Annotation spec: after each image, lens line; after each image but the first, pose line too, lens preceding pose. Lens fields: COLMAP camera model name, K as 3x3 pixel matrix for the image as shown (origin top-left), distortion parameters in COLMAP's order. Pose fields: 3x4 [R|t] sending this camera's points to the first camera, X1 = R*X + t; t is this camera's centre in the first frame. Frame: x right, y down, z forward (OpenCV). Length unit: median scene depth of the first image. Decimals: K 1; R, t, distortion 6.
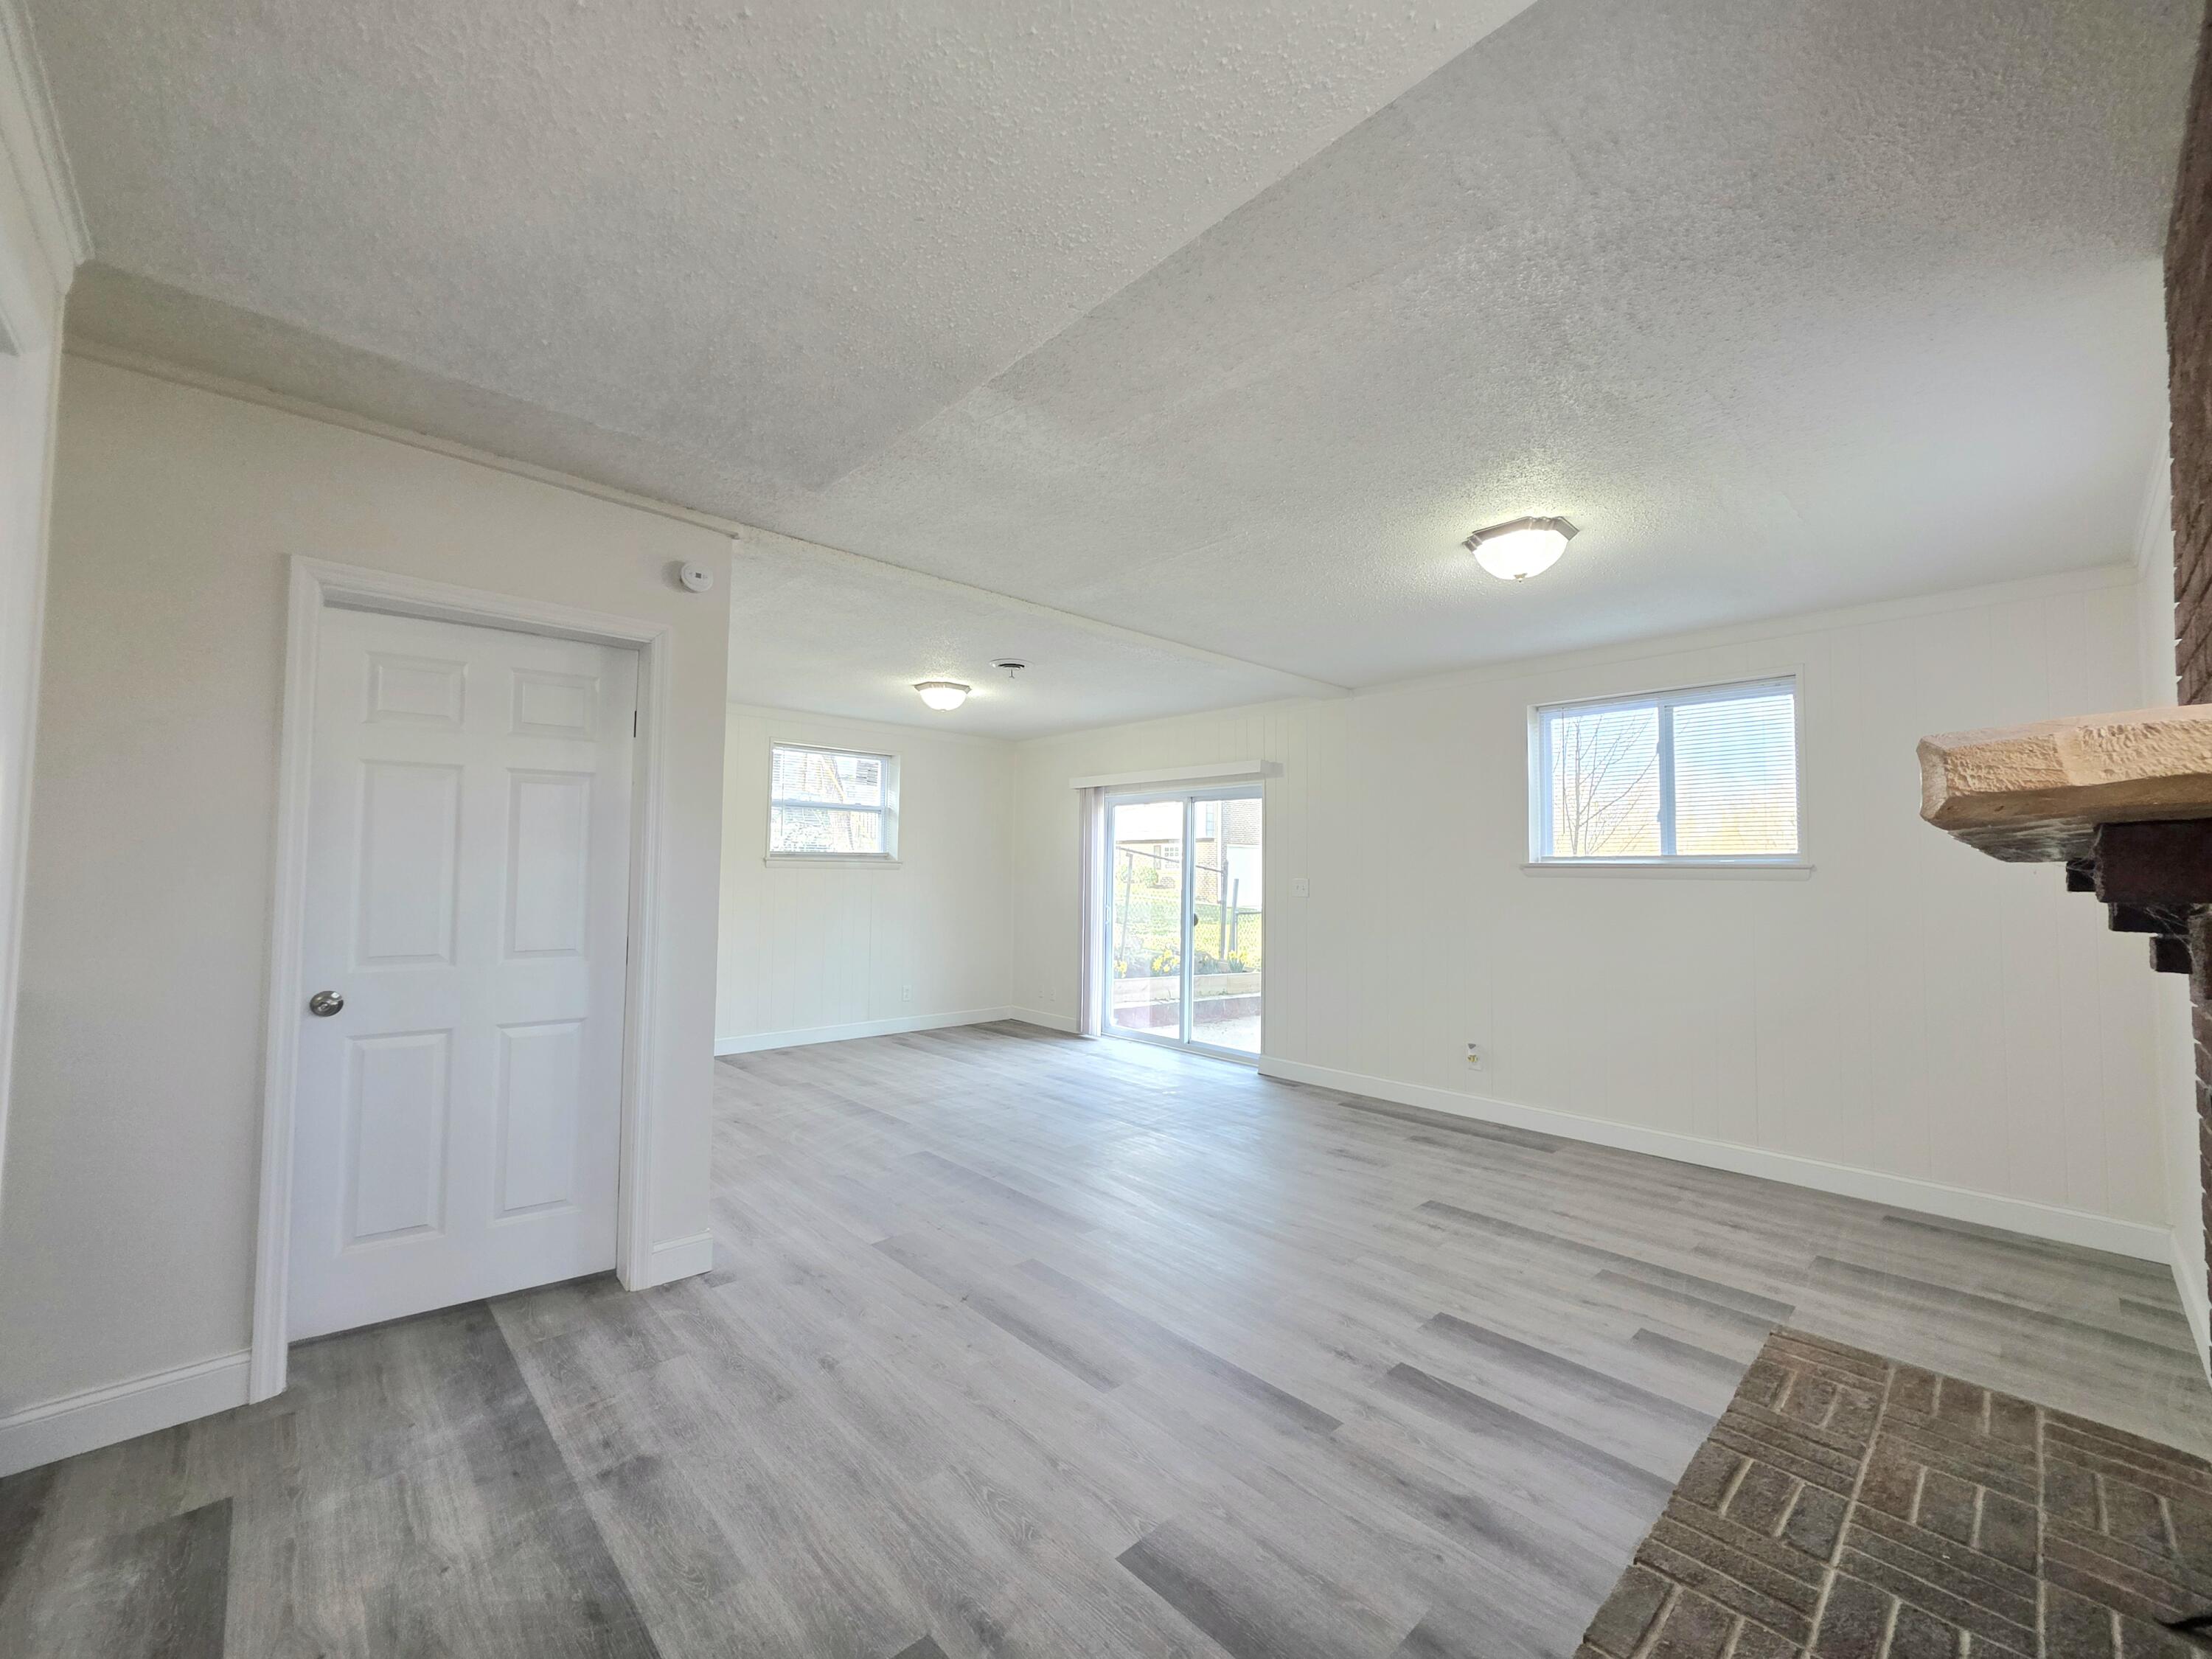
lens RADIAL K [[1004.9, 0, 1106.0], [0, 1004.9, 829.5], [0, 0, 1]] dist [0.027678, -0.000341]
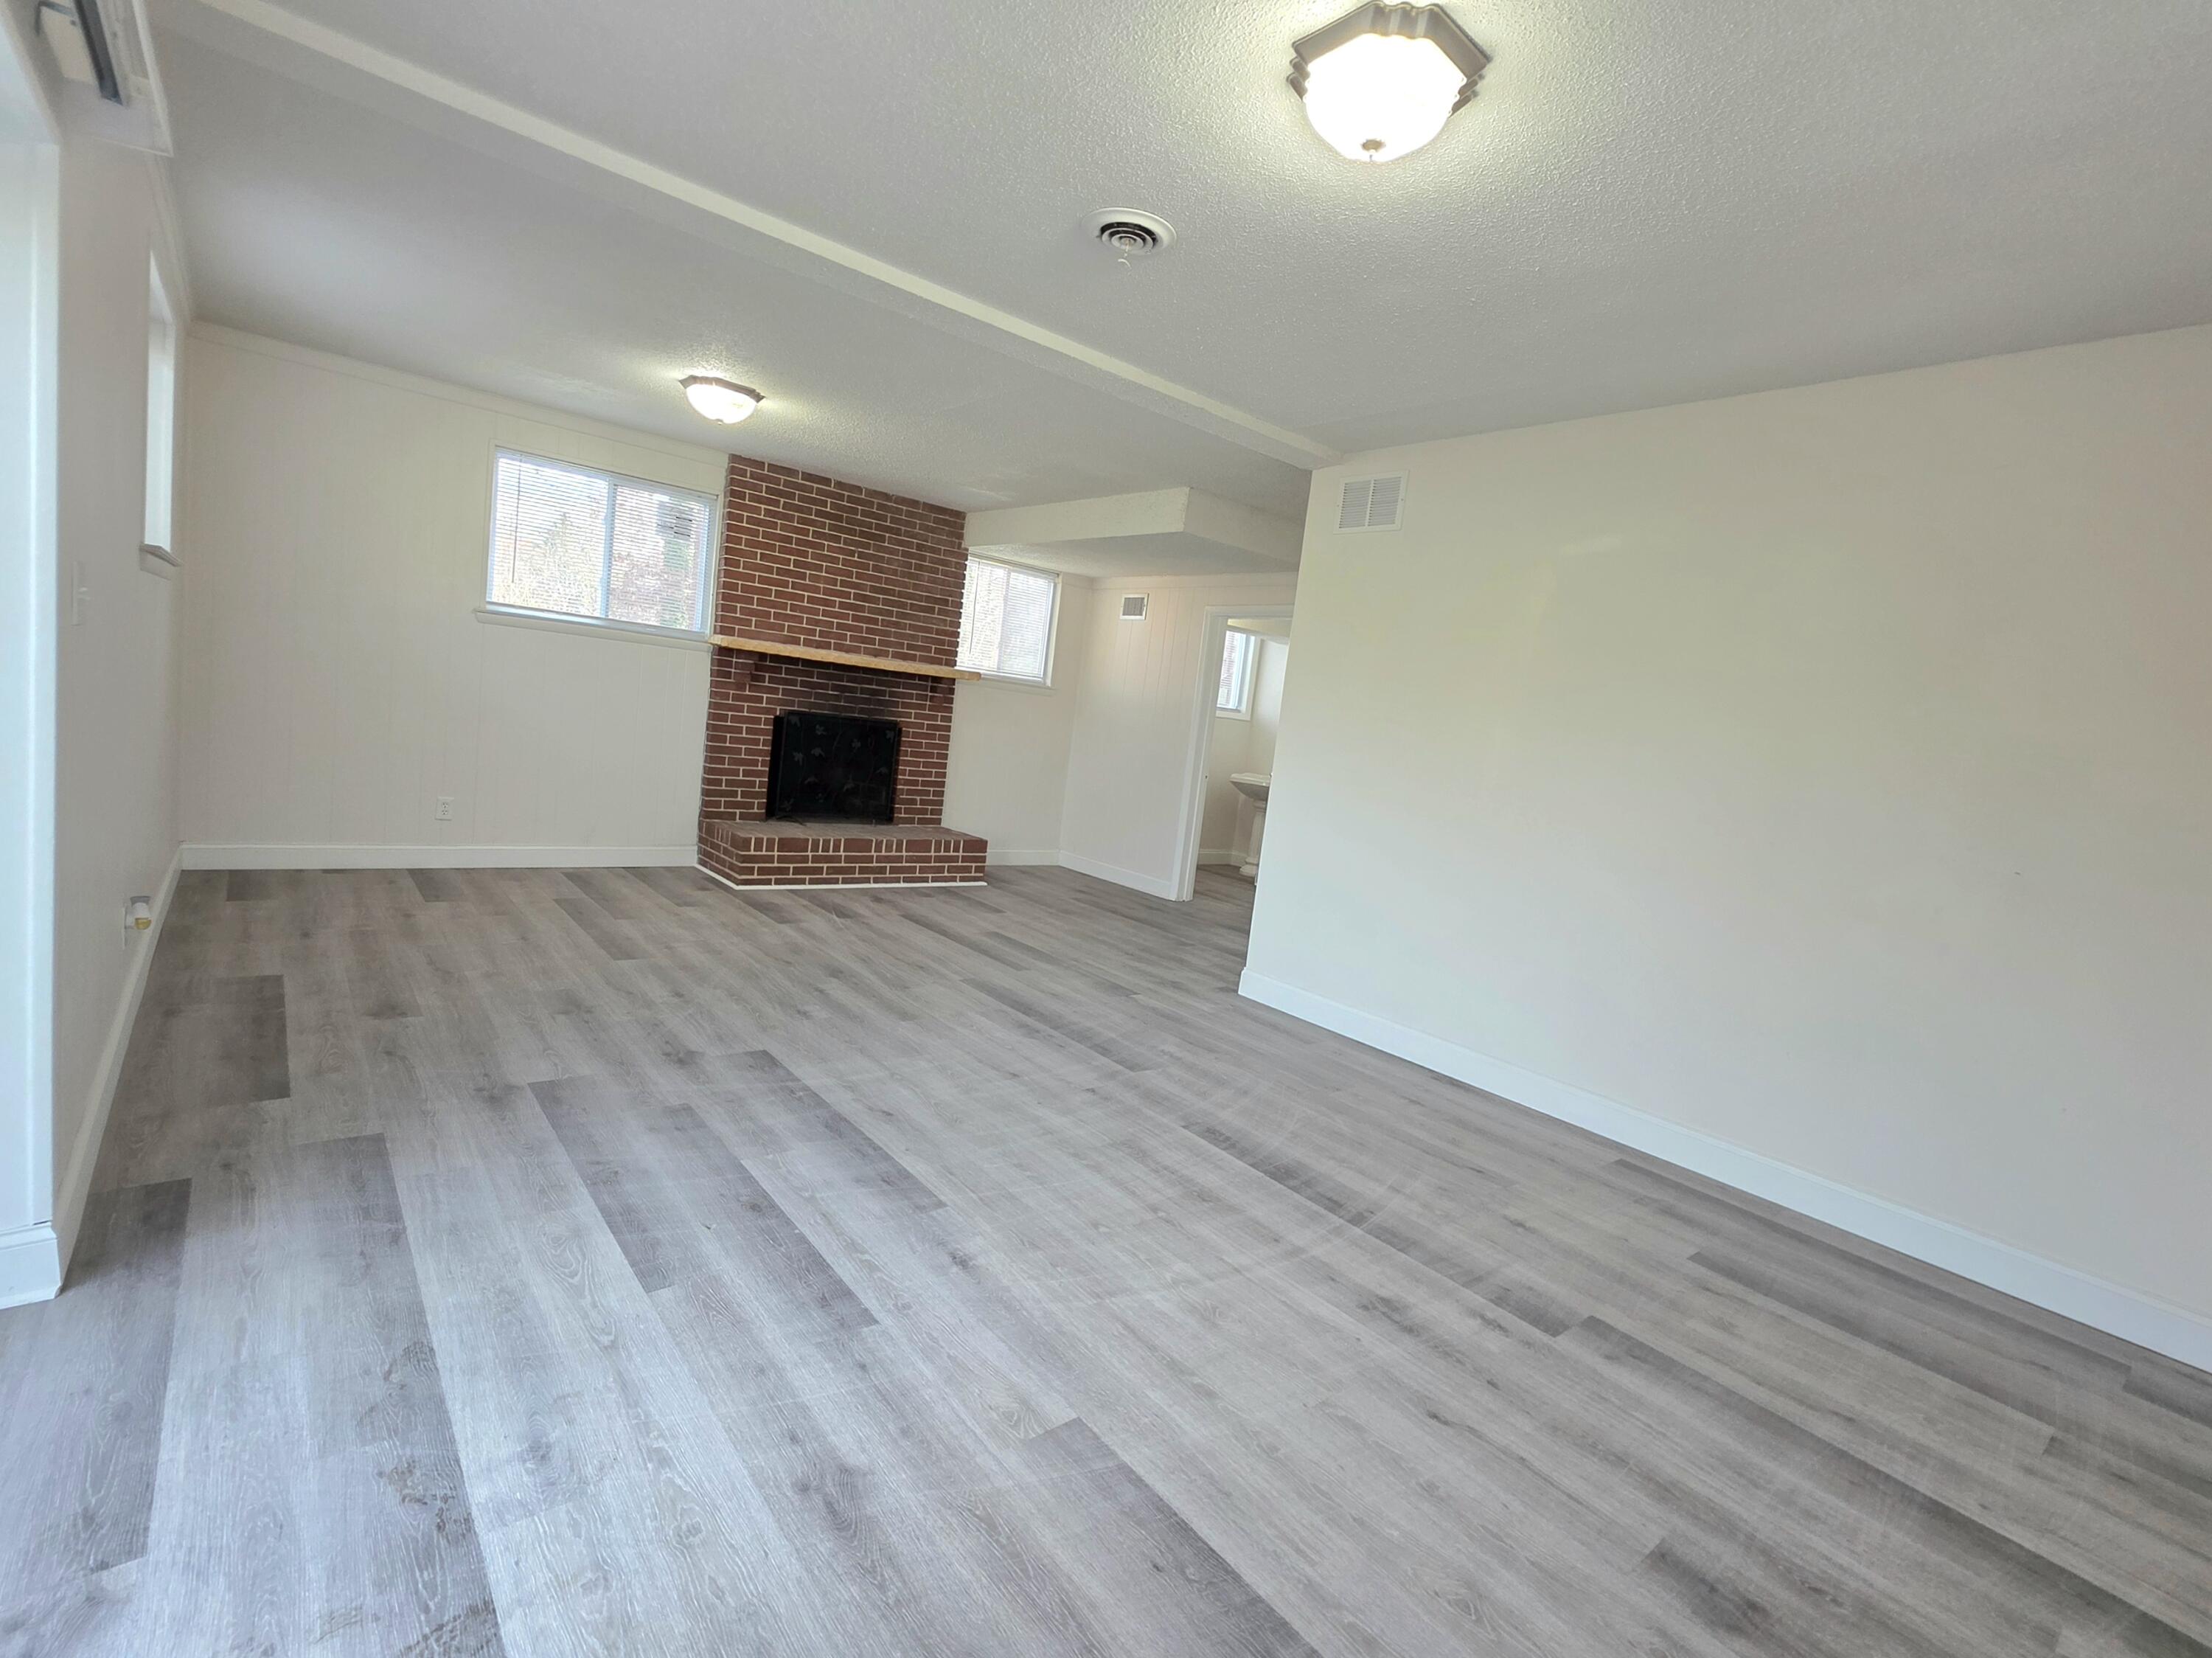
lens RADIAL K [[1005.0, 0, 1106.0], [0, 1005.0, 829.0], [0, 0, 1]] dist [0.027678, -0.000341]
pose [[-0.989702, -0.136520, 0.043036, -0.165817], [-0.133122, 0.988345, 0.073836, 0.086813], [-0.052615, 0.067347, -0.996341, 1.735982]]
